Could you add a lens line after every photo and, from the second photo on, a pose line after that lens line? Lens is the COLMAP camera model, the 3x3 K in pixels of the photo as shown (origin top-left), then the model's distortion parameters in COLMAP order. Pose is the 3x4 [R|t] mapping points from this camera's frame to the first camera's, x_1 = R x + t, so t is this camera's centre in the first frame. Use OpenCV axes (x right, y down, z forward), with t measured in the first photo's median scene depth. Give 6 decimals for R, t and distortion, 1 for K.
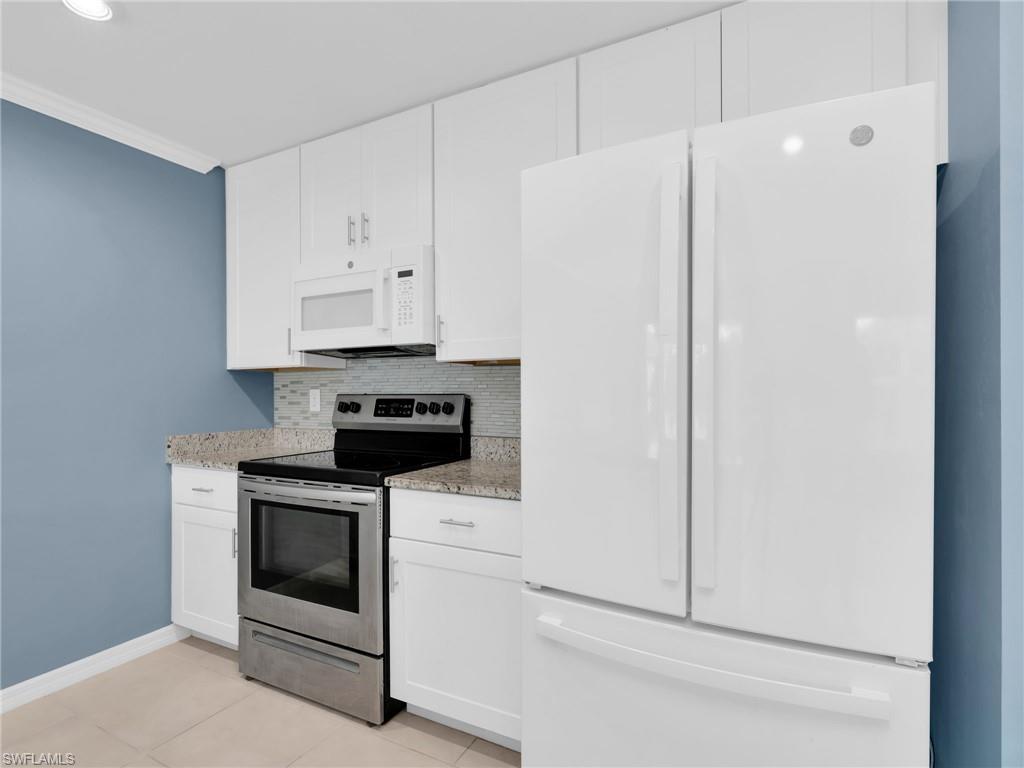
lens RADIAL K [[537.0, 0, 471.4], [0, 537.0, 392.1], [0, 0, 1]] dist [-0.000580, 0.000567]
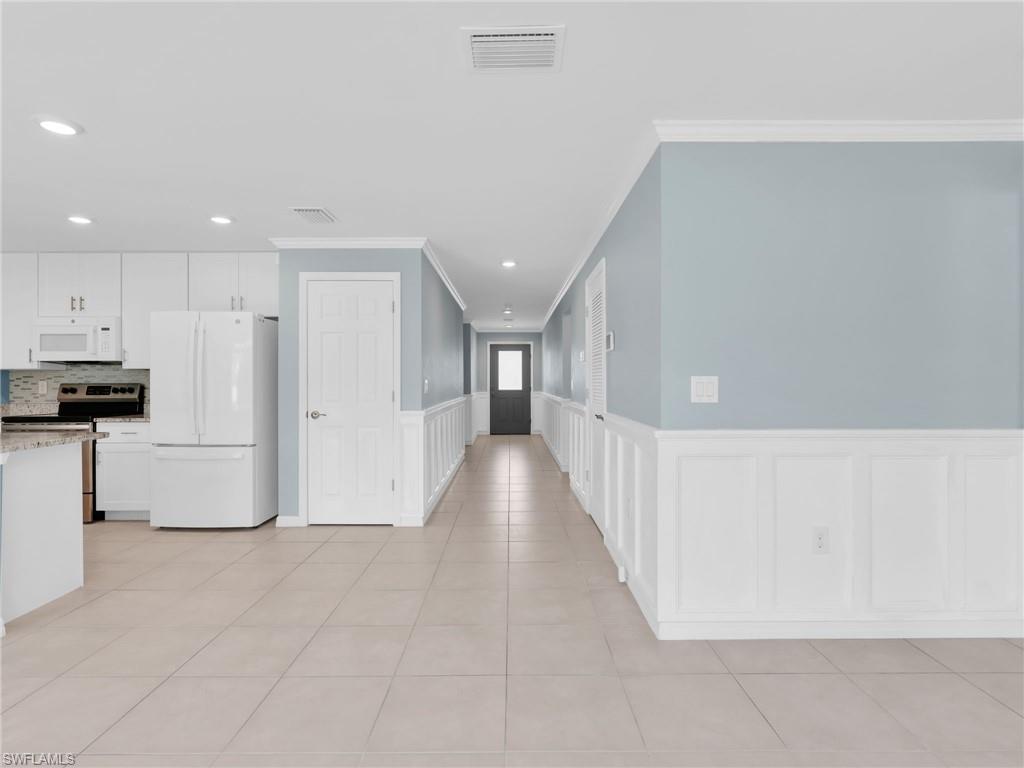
lens RADIAL K [[537.0, 0, 512.5], [0, 537.0, 381.2], [0, 0, 1]] dist [-0.000580, 0.000567]
pose [[0.869862, 0.003938, 0.493280, 0.218462], [-0.000775, 0.999978, -0.006617, 0.007320], [-0.493295, 0.005374, 0.869845, -1.560092]]
